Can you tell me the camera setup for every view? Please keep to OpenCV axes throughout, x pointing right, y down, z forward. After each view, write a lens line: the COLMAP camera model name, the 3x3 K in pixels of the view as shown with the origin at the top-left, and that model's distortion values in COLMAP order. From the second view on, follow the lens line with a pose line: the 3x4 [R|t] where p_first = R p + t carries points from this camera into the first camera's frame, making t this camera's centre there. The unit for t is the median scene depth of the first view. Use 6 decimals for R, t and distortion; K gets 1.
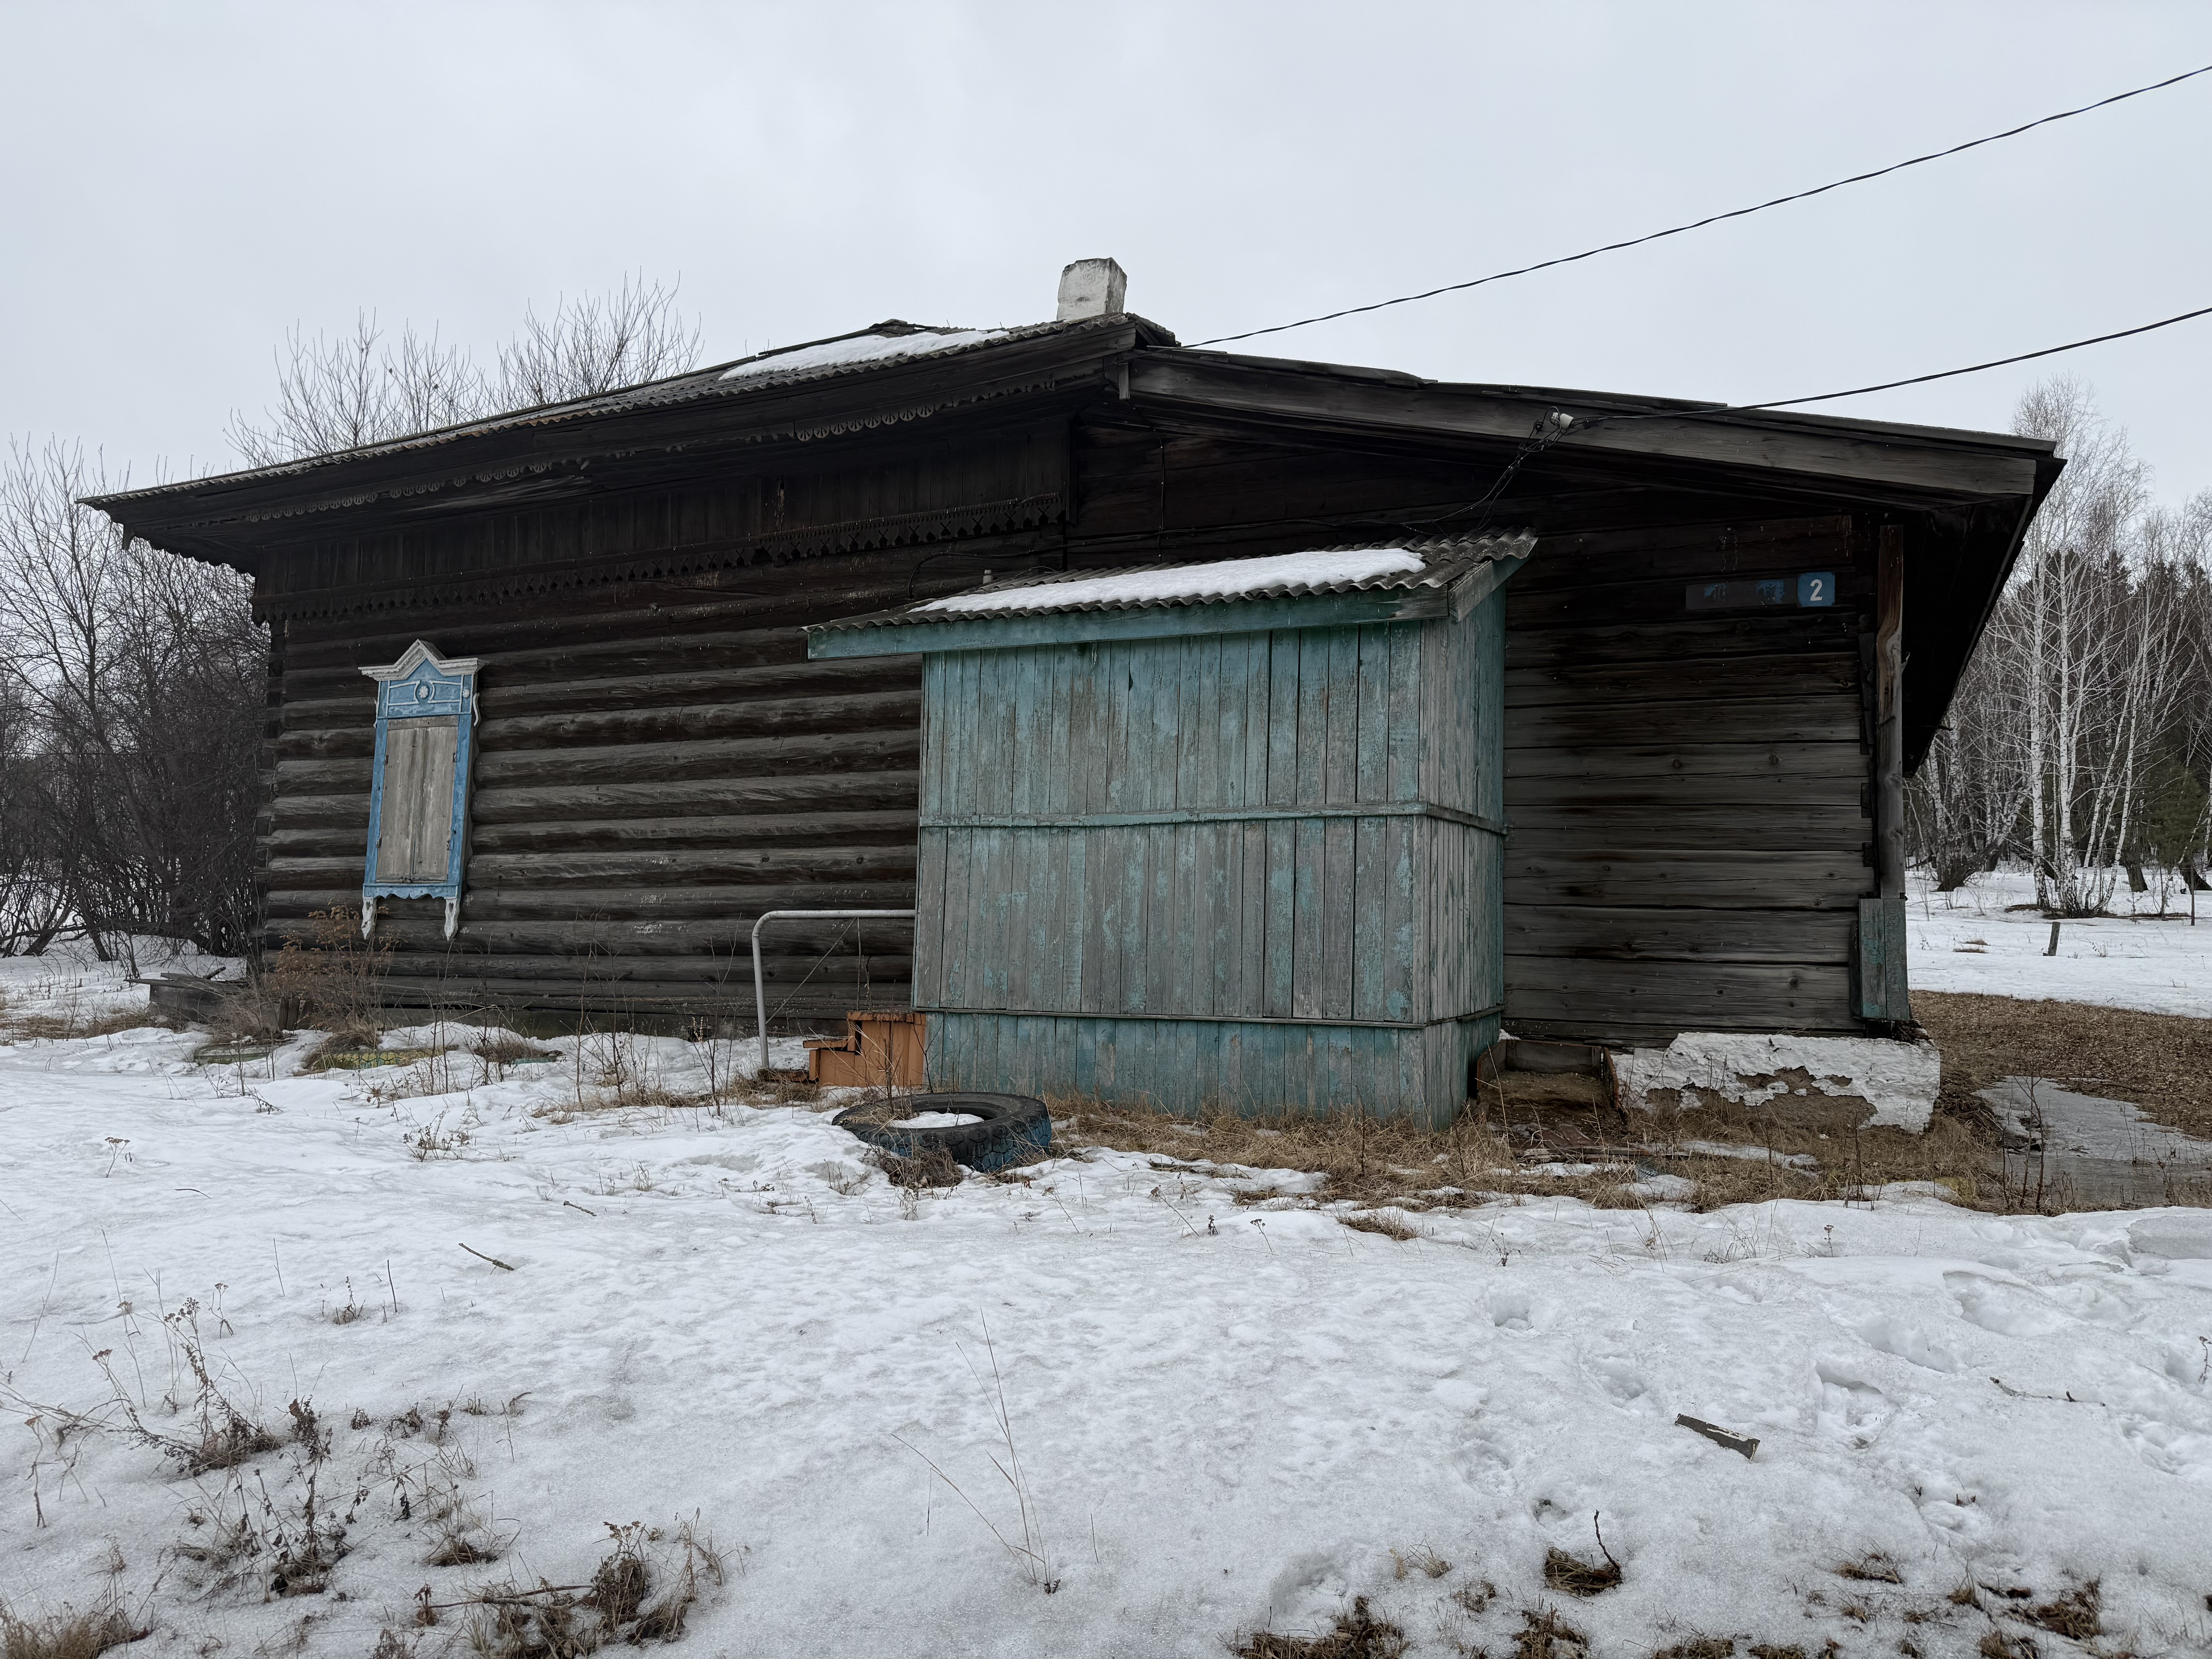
lens RADIAL K [[1566.9, 0, 1106.0], [0, 1566.9, 829.5], [0, 0, 1]] dist [0.049002, -0.066633]
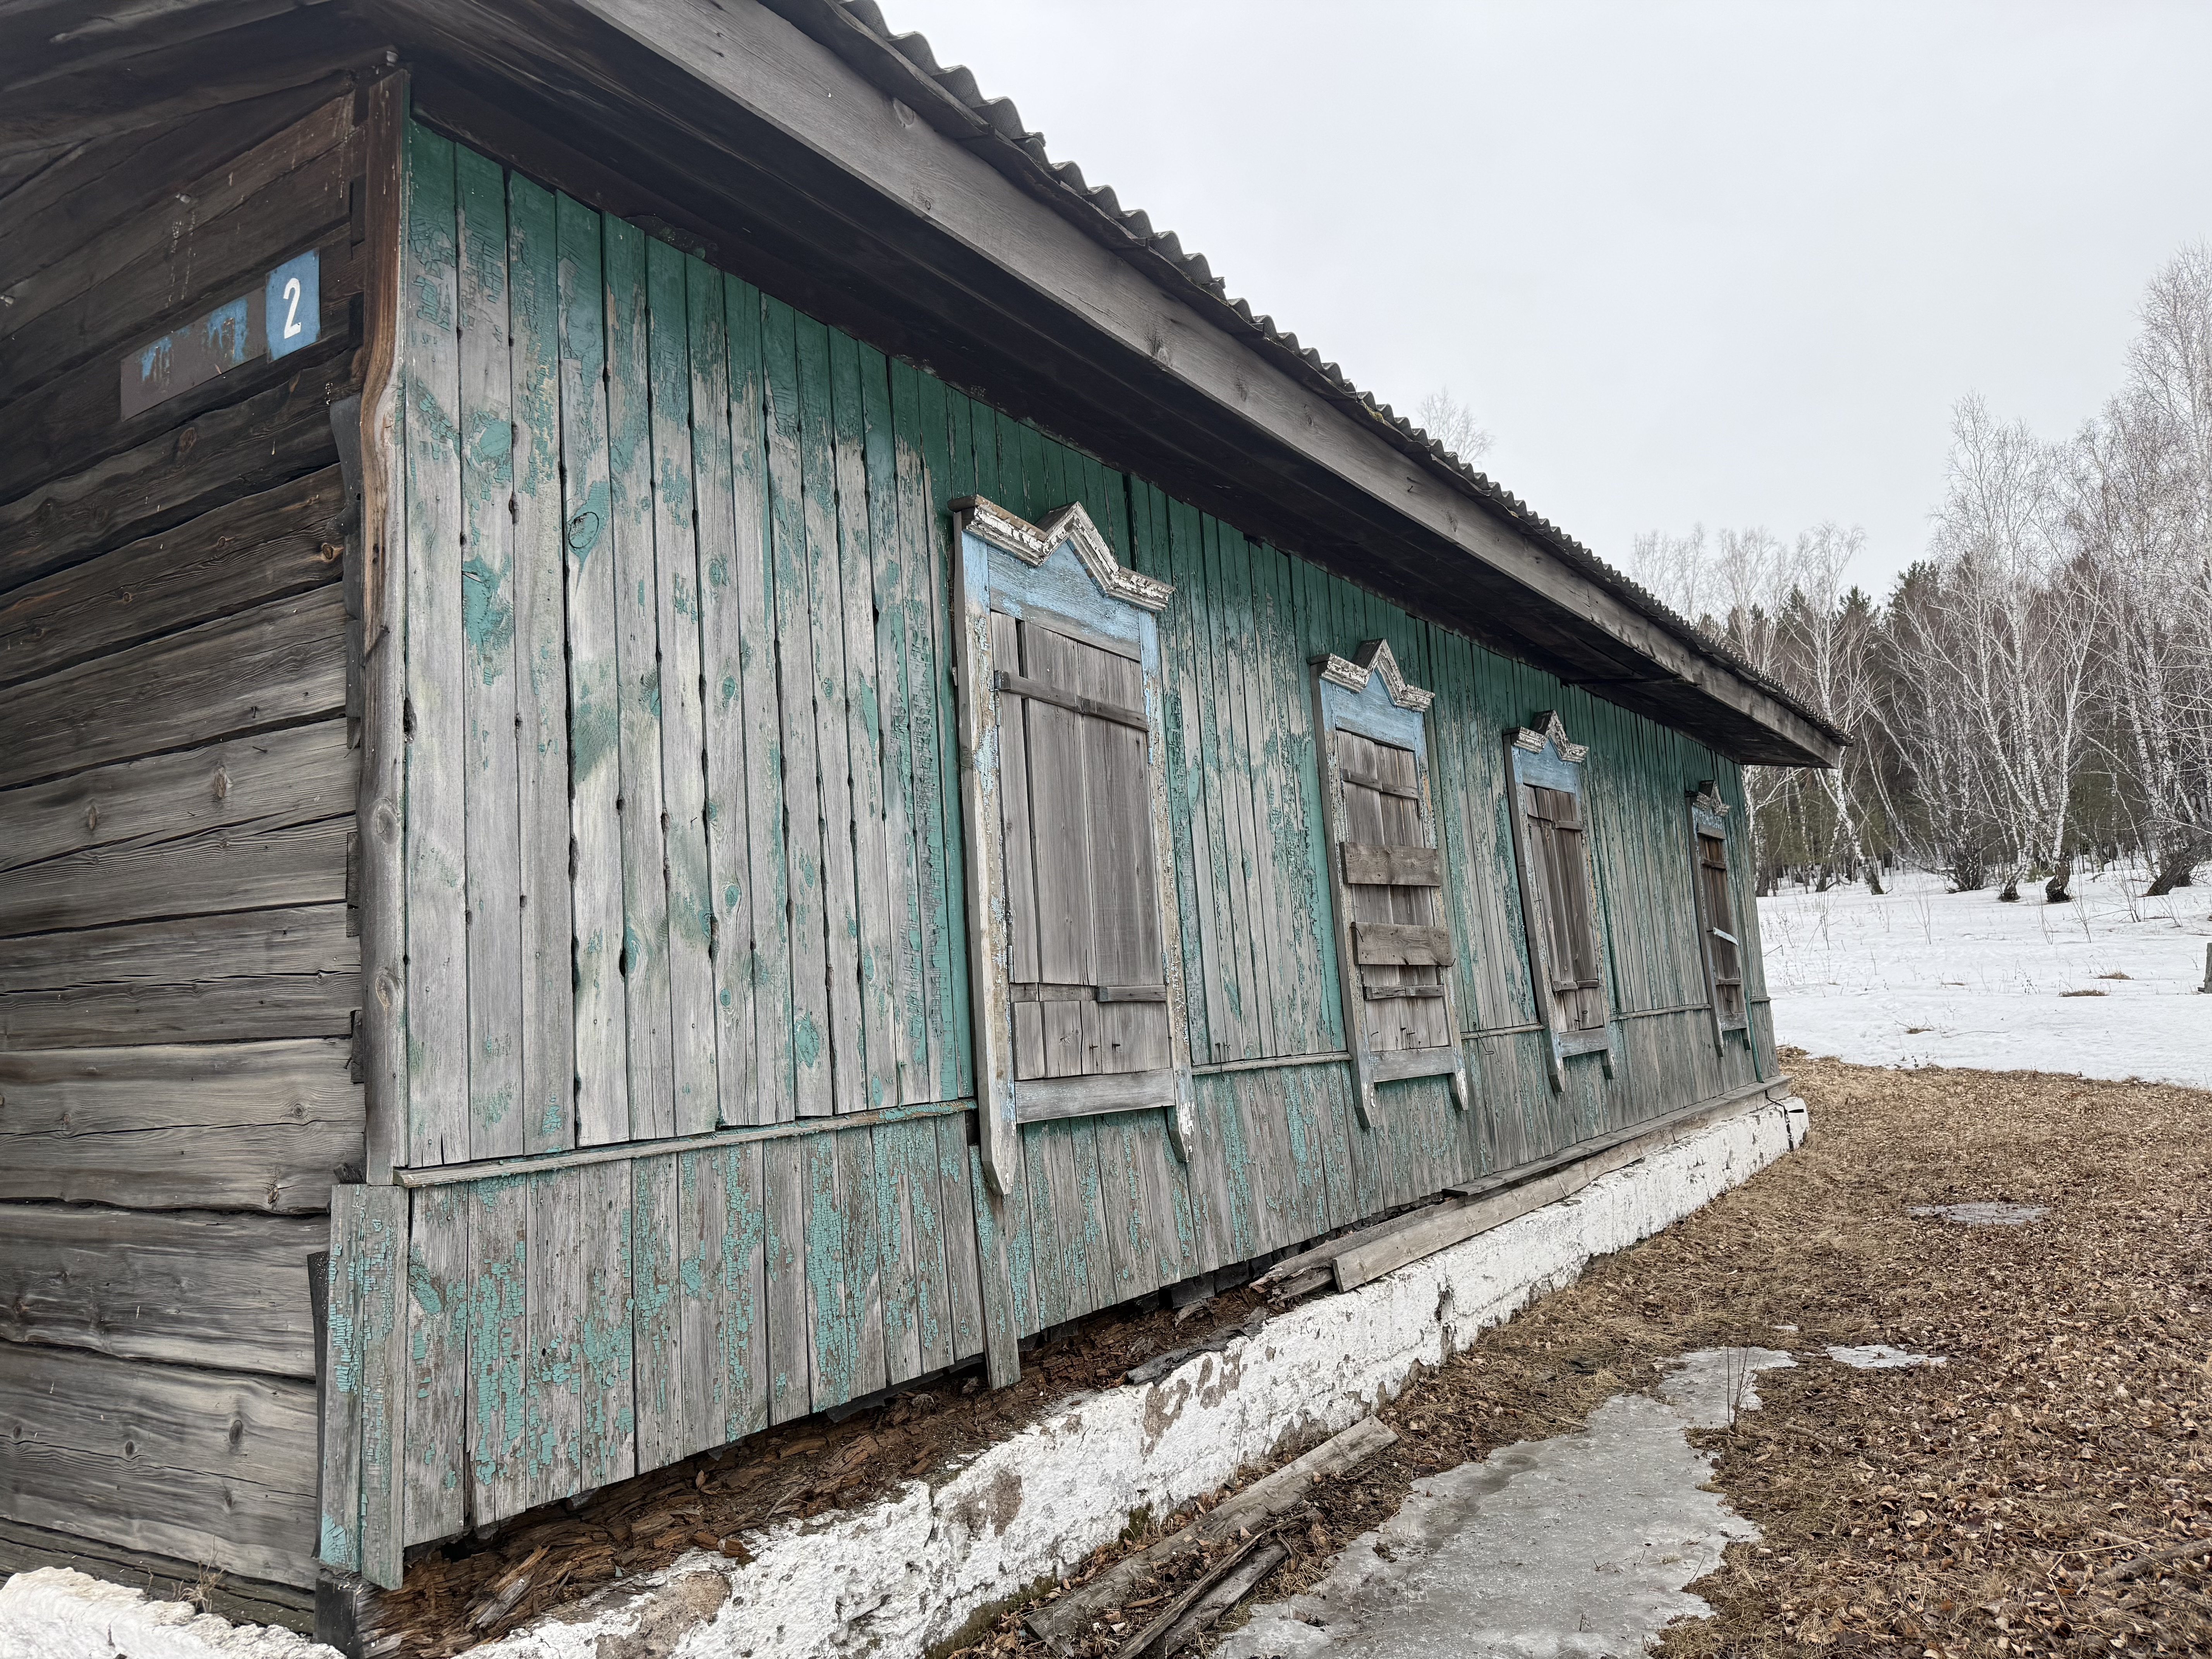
lens RADIAL K [[1561.2, 0, 1090.9], [0, 1561.2, 827.0], [0, 0, 1]] dist [0.006937, -0.002909]
pose [[0.984443, -0.091716, -0.149866, 0.650795], [0.084608, 0.994996, -0.053153, 0.000378], [0.153991, 0.039646, 0.987277, 0.659804]]
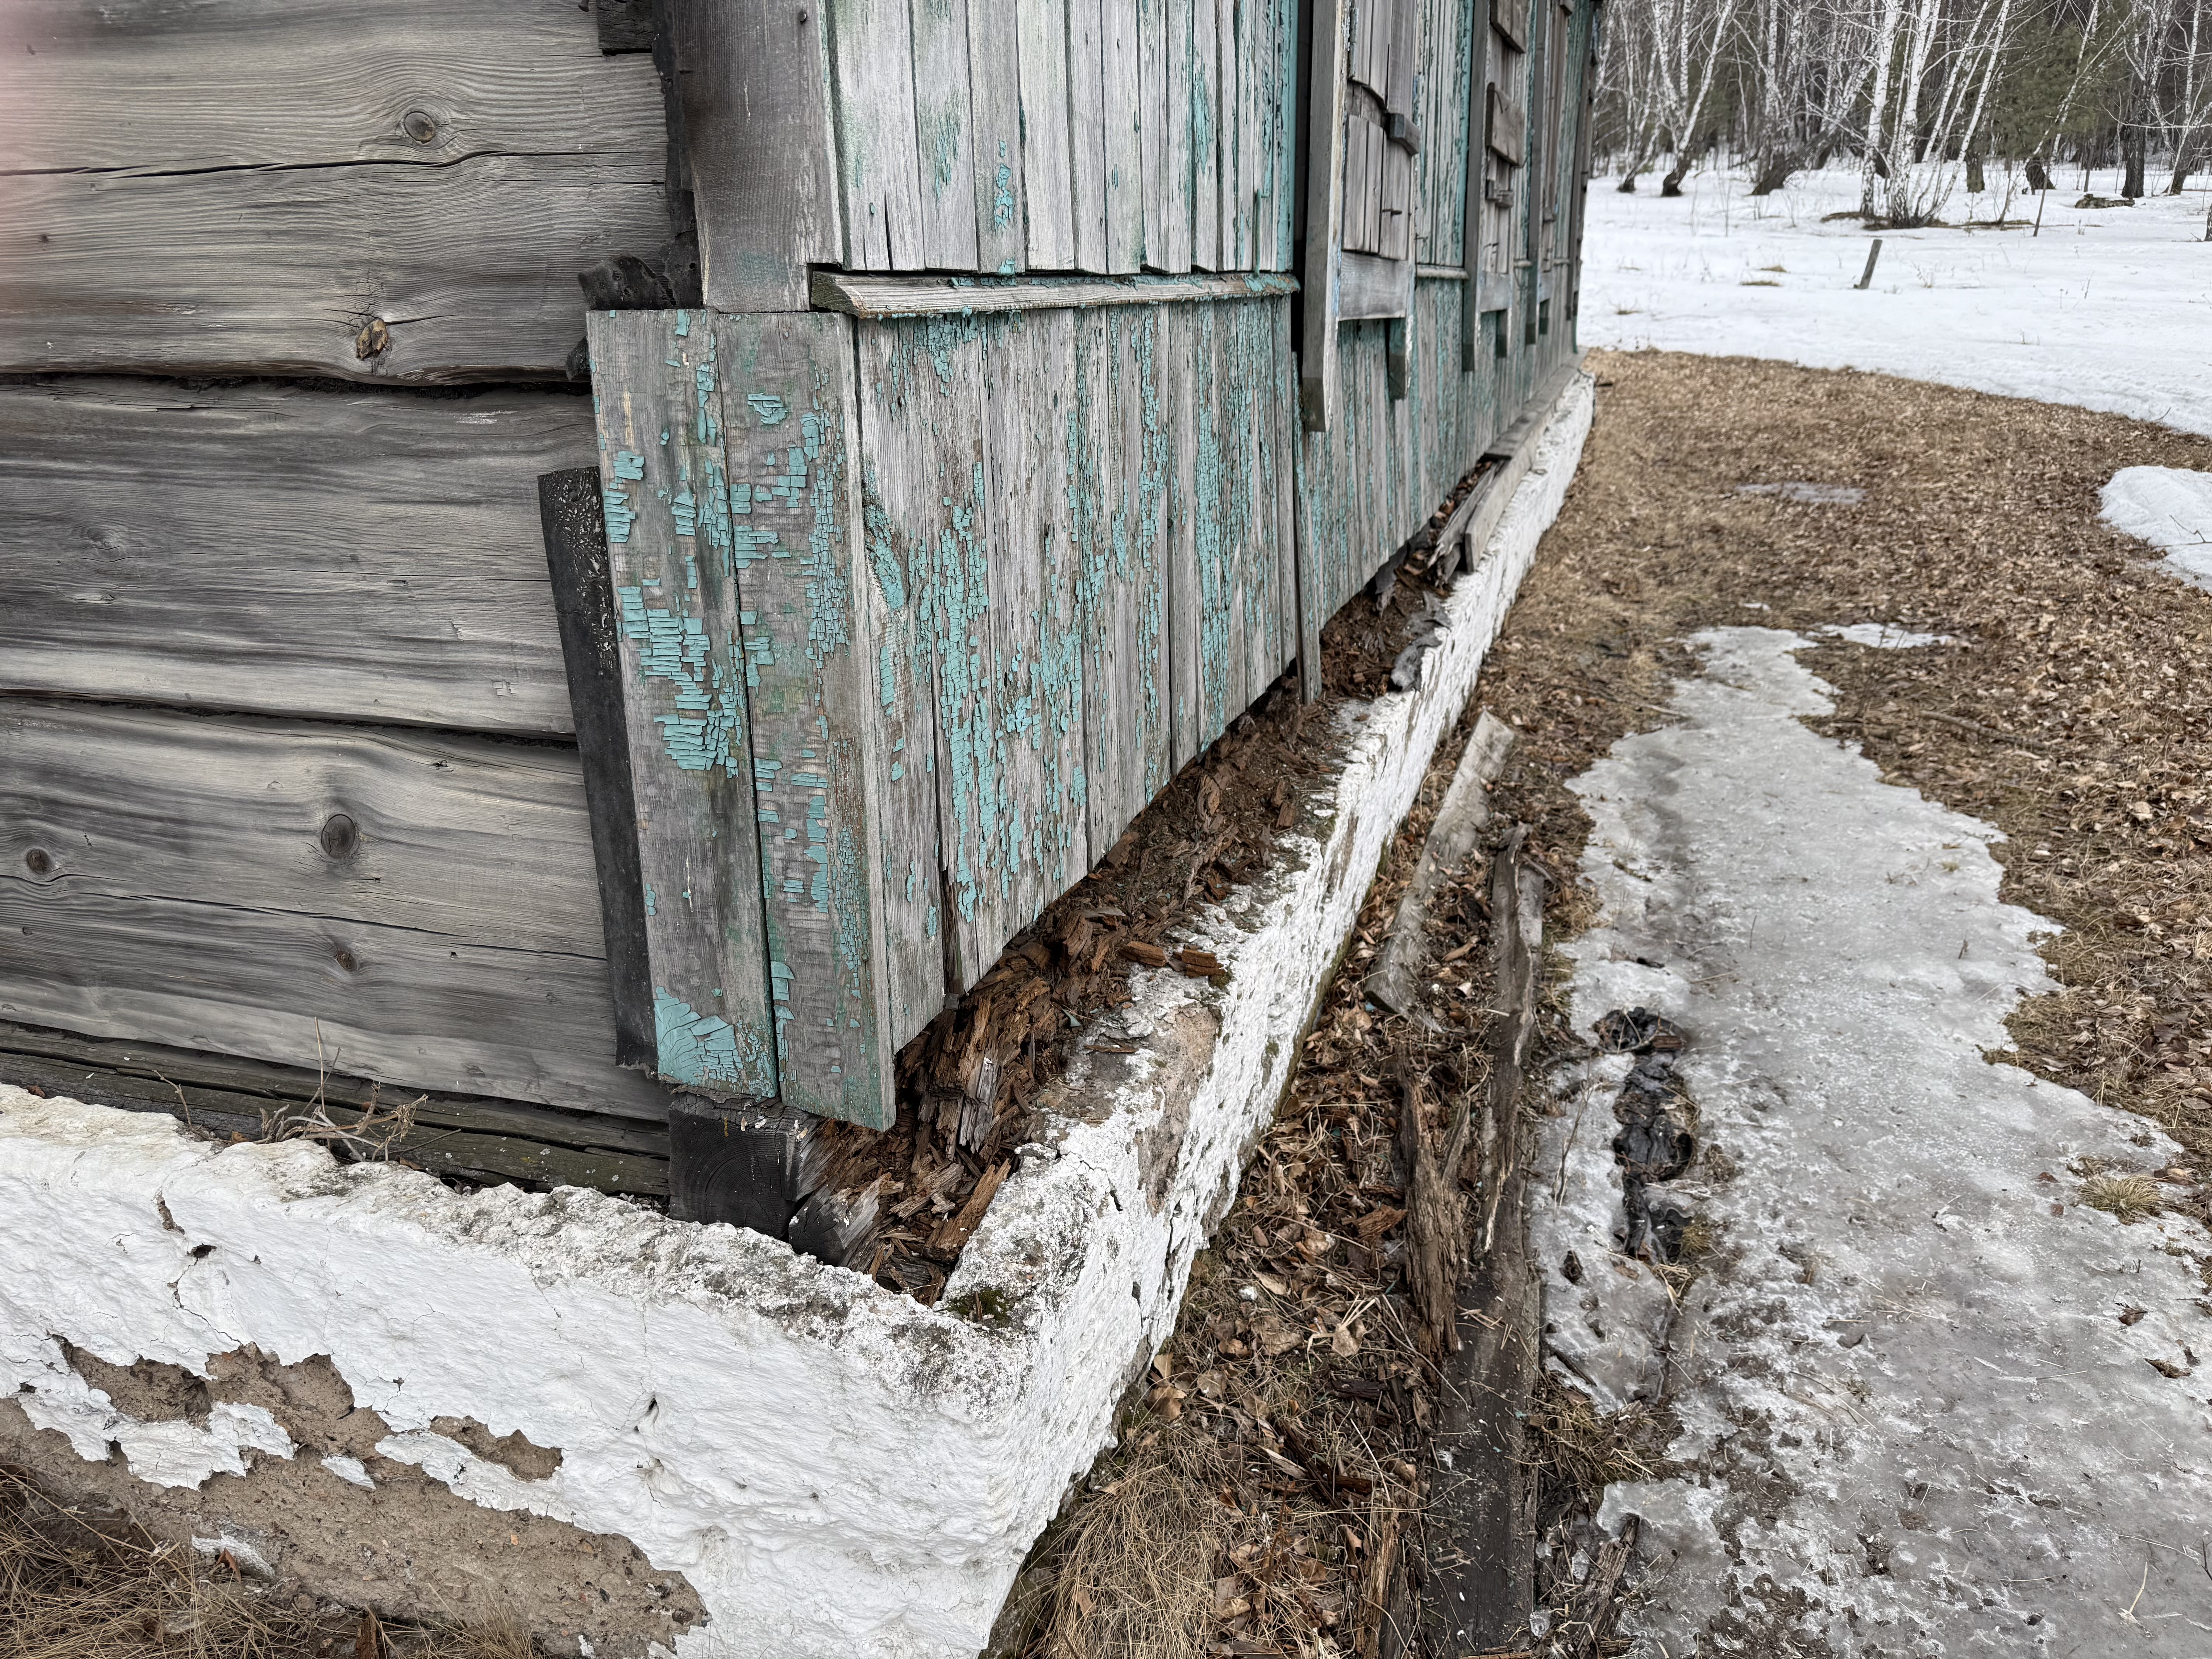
lens RADIAL K [[1566.9, 0, 1106.0], [0, 1566.9, 829.5], [0, 0, 1]] dist [0.049002, -0.066633]
pose [[0.993500, -0.056566, 0.098779, 0.478339], [0.012091, 0.915318, 0.402549, 0.028625], [-0.113185, -0.398739, 0.910053, 0.802942]]
